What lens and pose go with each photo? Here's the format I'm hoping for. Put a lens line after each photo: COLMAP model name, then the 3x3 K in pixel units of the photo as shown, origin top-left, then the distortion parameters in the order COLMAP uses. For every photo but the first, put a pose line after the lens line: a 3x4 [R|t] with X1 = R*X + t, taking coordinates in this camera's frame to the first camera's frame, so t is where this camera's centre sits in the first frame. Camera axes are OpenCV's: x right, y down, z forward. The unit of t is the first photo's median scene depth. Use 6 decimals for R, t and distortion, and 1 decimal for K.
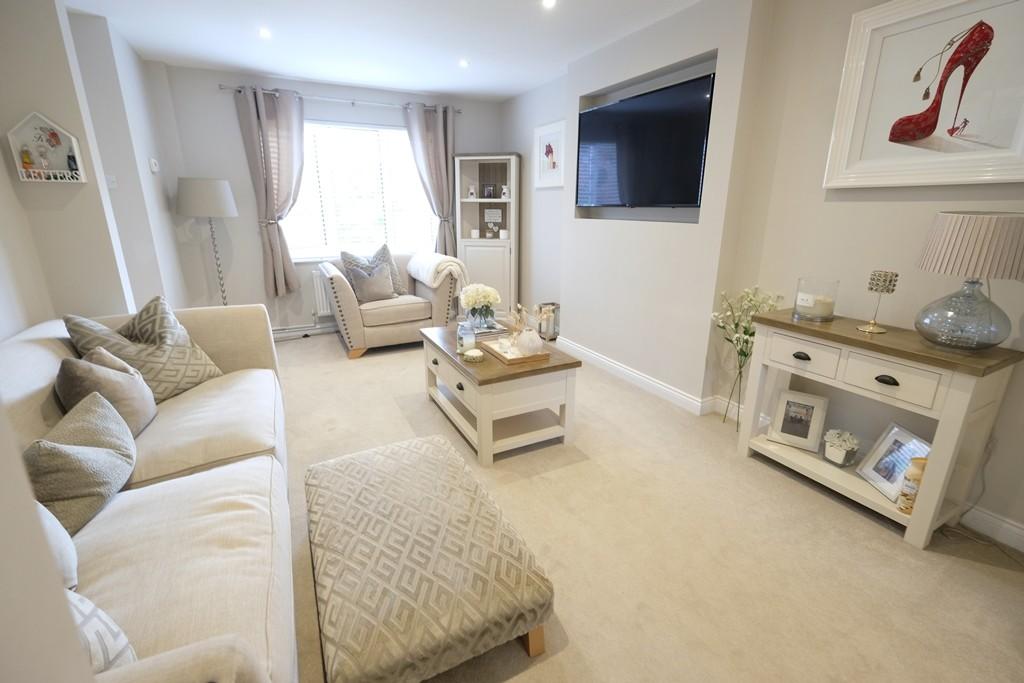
lens RADIAL K [[448.3, 0, 511.0], [0, 448.3, 337.5], [0, 0, 1]] dist [-0.001570, 0.000100]
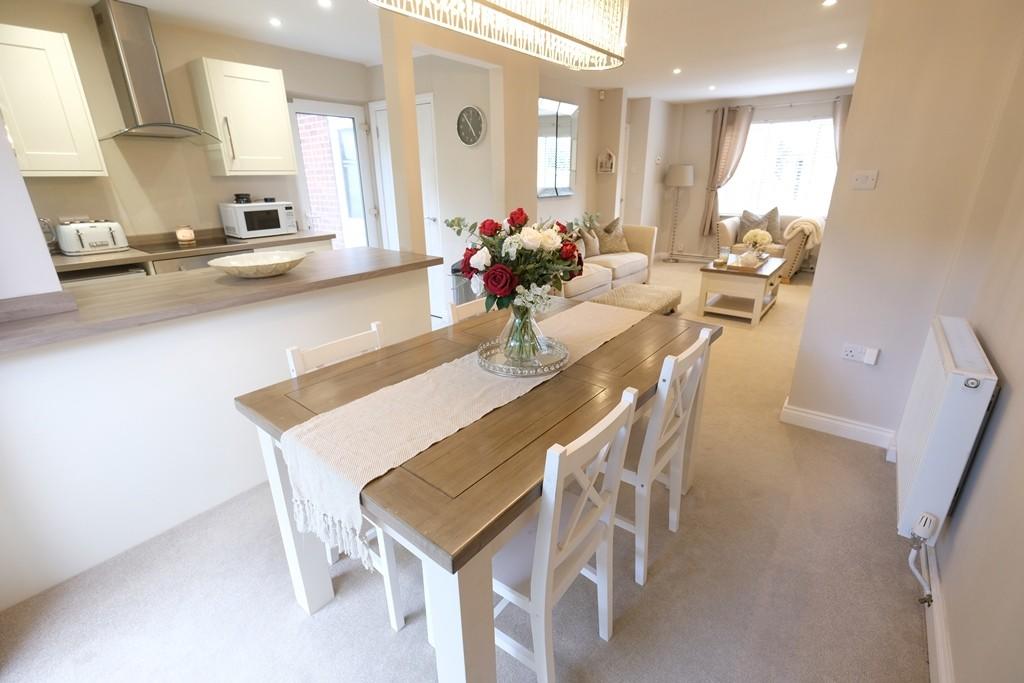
lens RADIAL K [[448.3, 0, 510.5], [0, 448.3, 336.3], [0, 0, 1]] dist [-0.001570, 0.000100]
pose [[0.421061, 0.299956, -0.855999, 0.826758], [-0.242560, 0.946602, 0.212391, 0.096749], [0.873998, 0.118202, 0.471334, -0.416156]]
